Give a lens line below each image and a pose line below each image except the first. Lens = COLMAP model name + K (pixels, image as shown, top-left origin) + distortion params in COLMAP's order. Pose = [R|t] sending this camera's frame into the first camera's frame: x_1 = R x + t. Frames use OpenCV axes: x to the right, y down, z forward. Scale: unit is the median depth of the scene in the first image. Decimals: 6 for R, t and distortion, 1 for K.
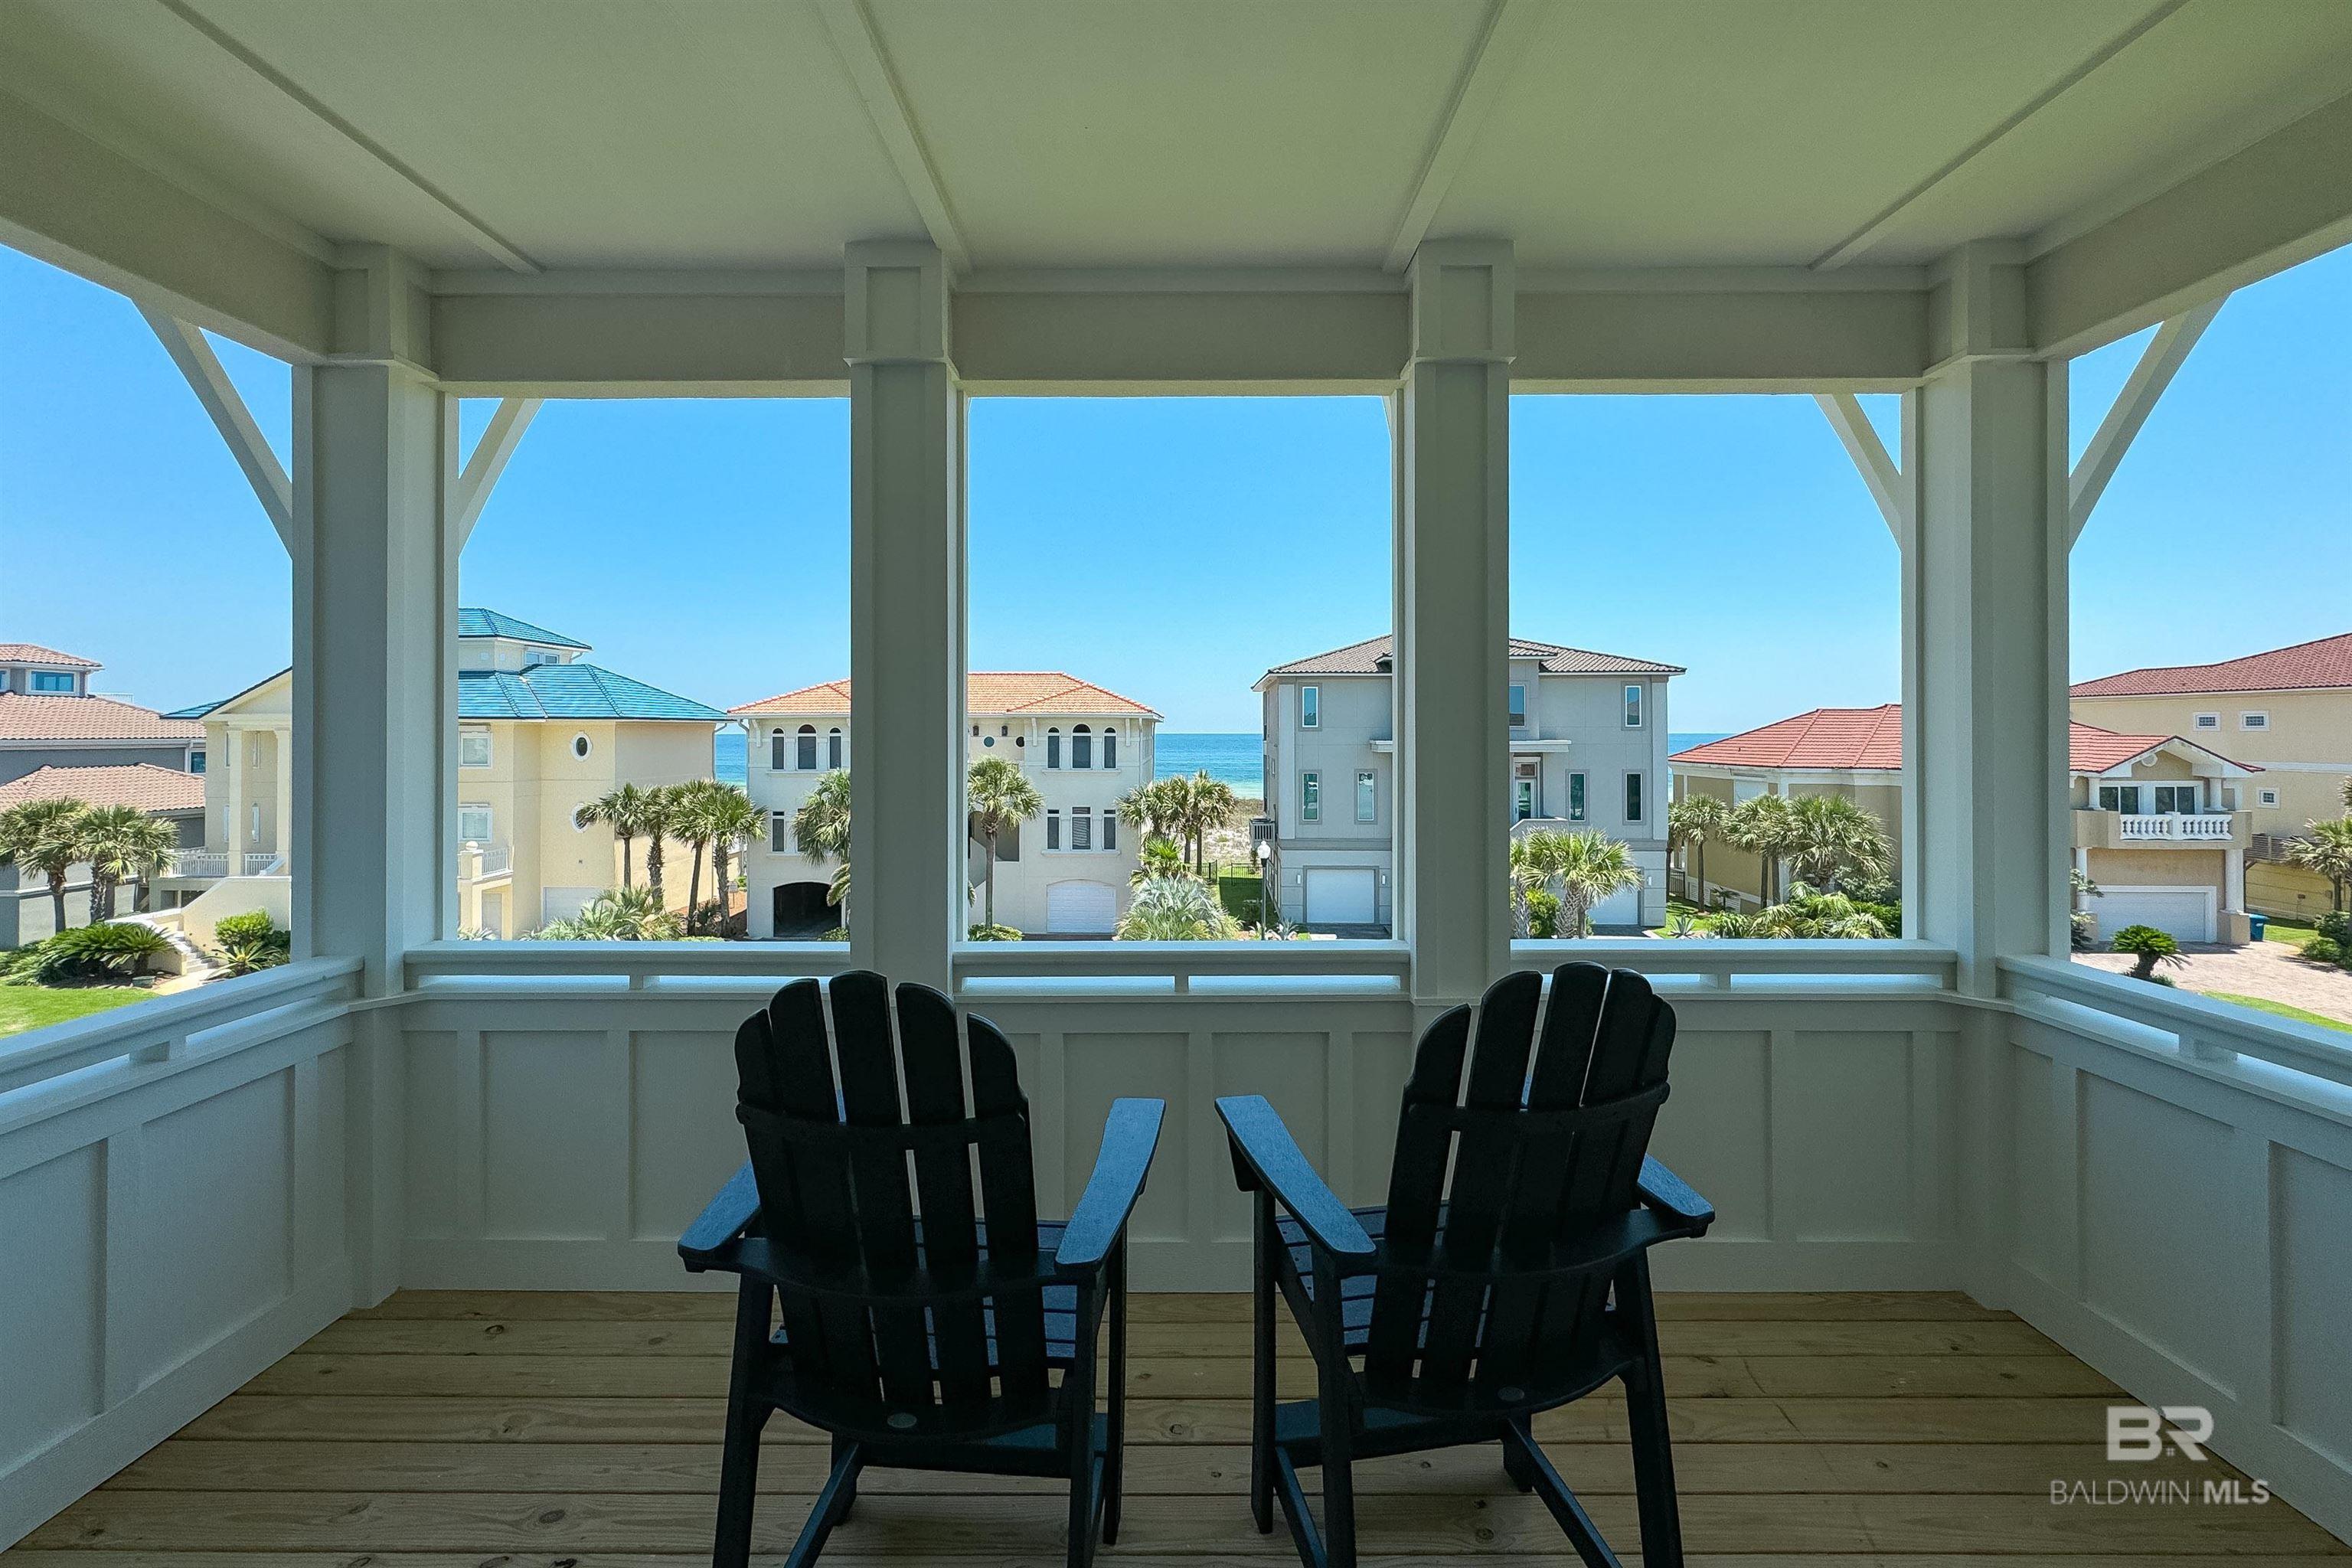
lens RADIAL K [[936.4, 0, 1166.5], [0, 936.4, 723.3], [0, 0, 1]] dist [0.000777, 0.000150]
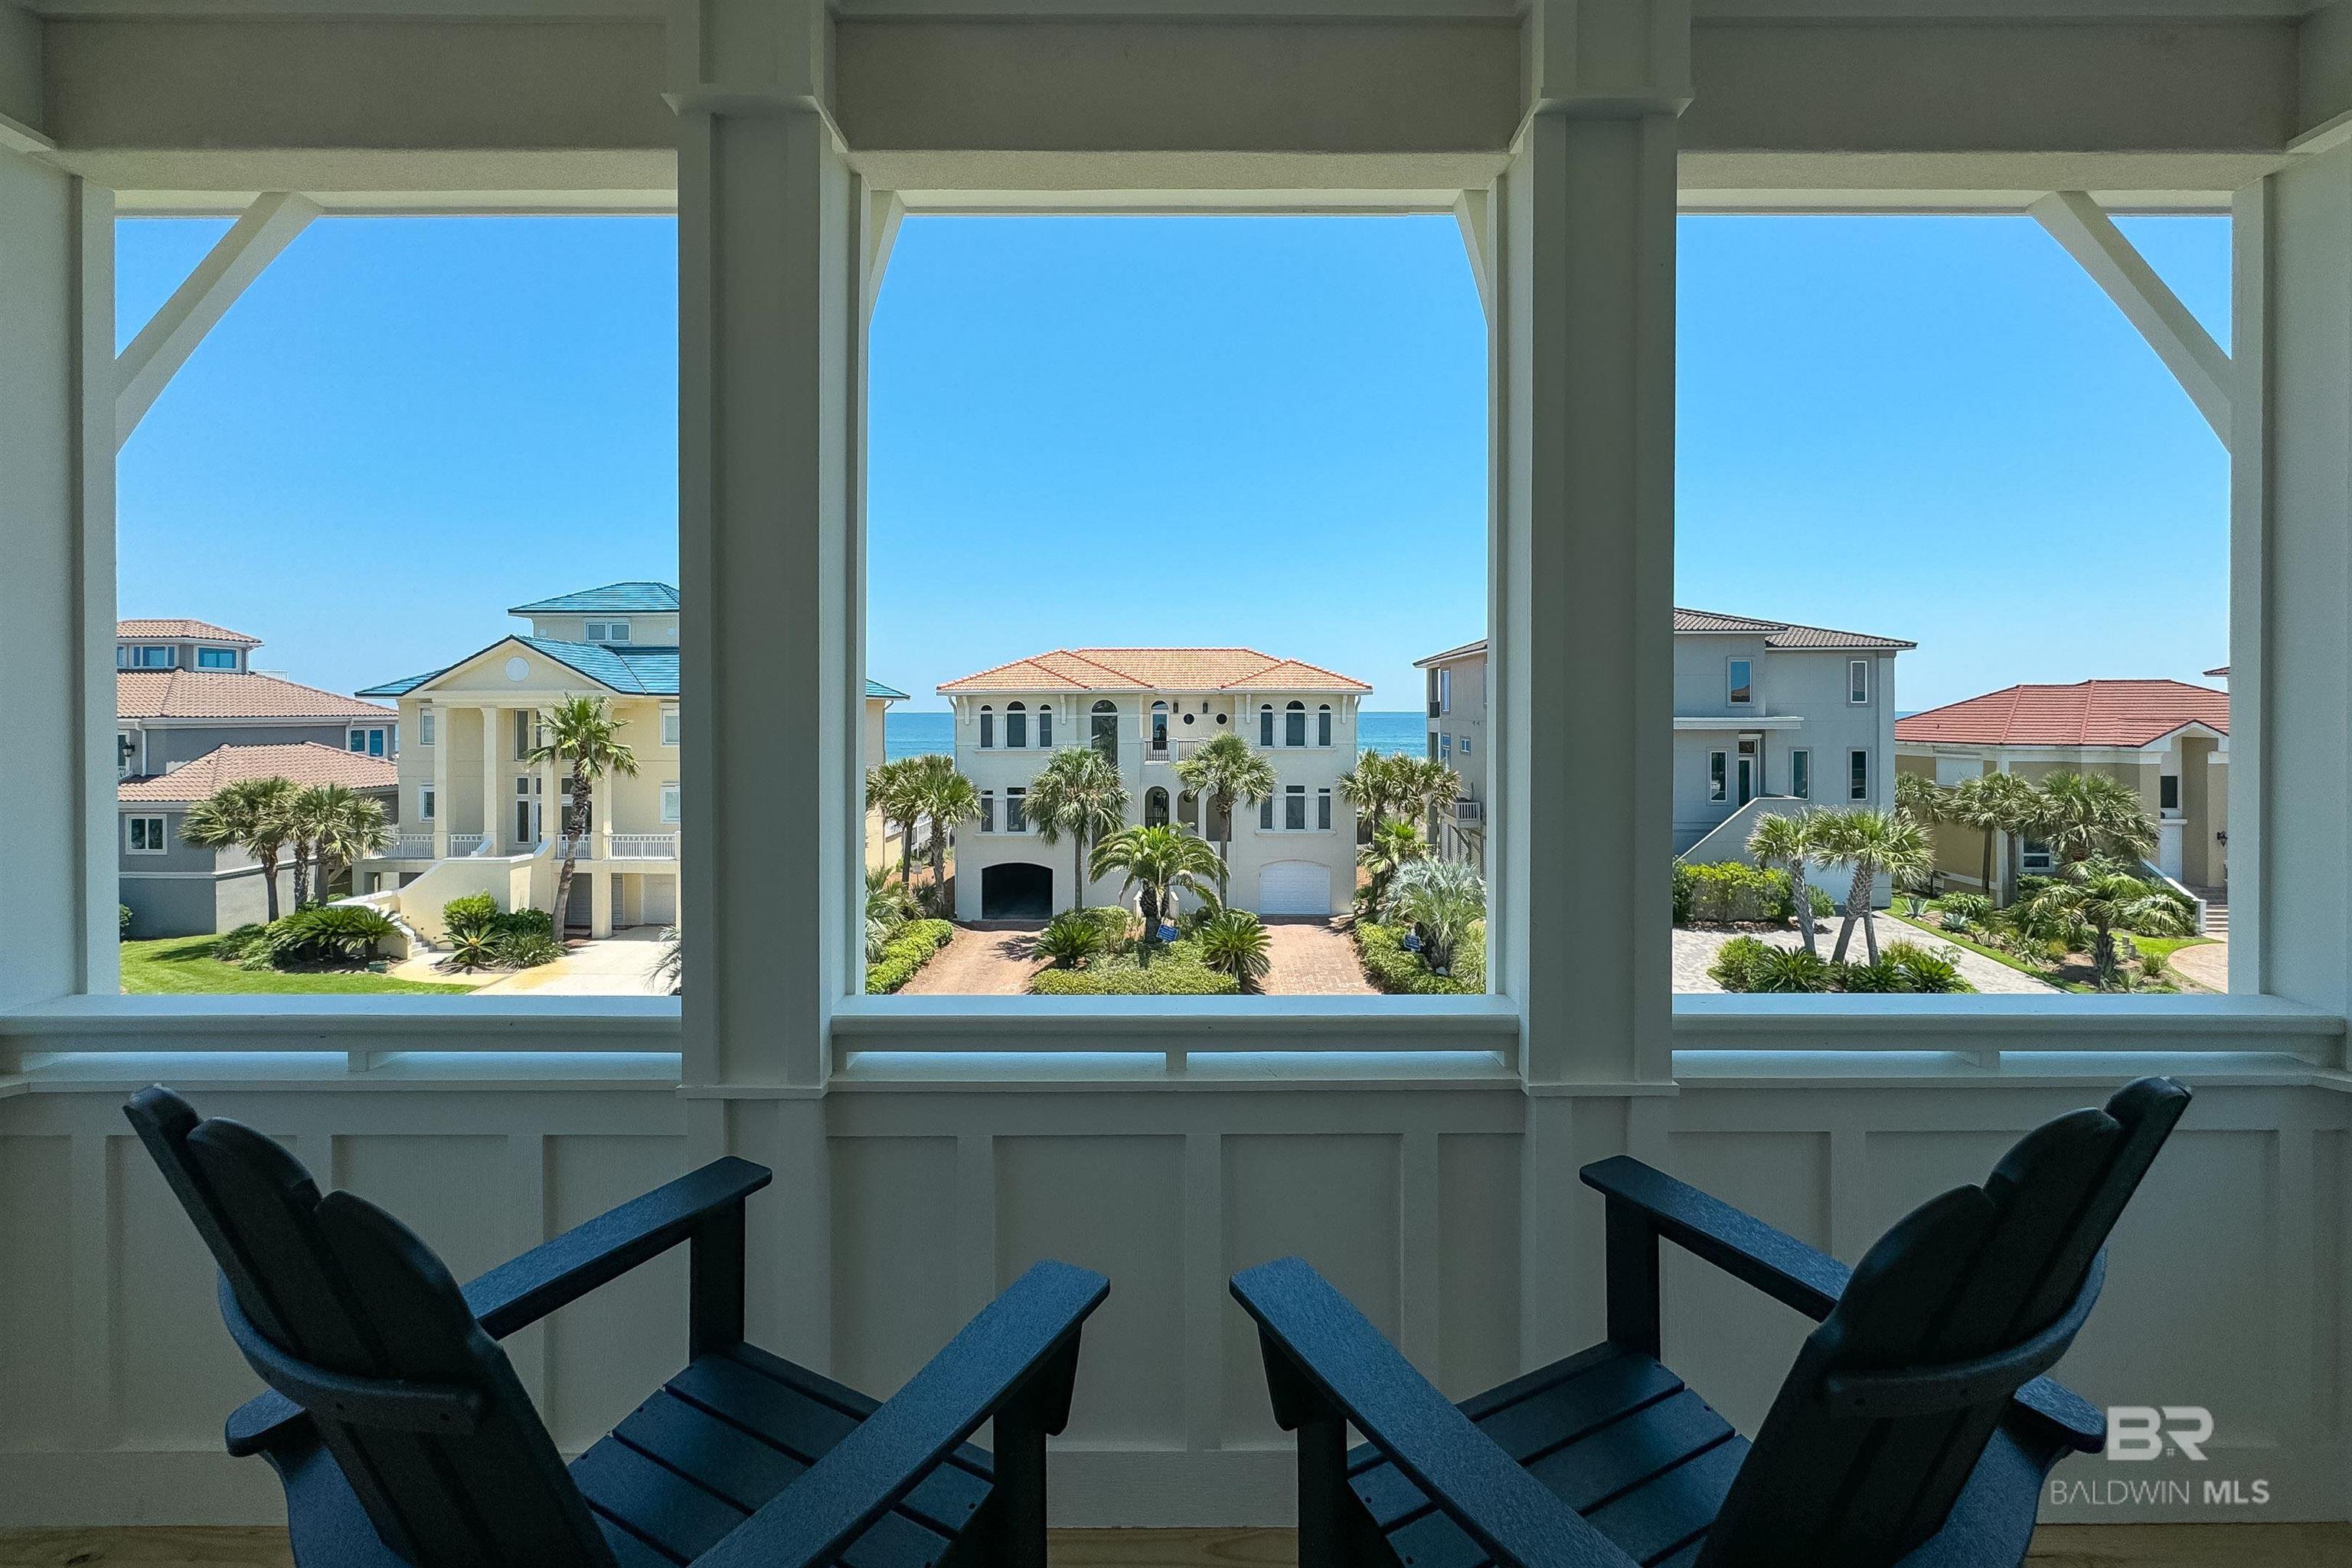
lens RADIAL K [[932.8, 0, 1179.5], [0, 932.8, 713.8], [0, 0, 1]] dist [-0.000868, -0.000037]
pose [[0.999996, -0.000636, 0.002572, -0.224448], [0.000605, 0.999926, 0.012182, 0.002902], [-0.002580, -0.012181, 0.999922, 0.032027]]
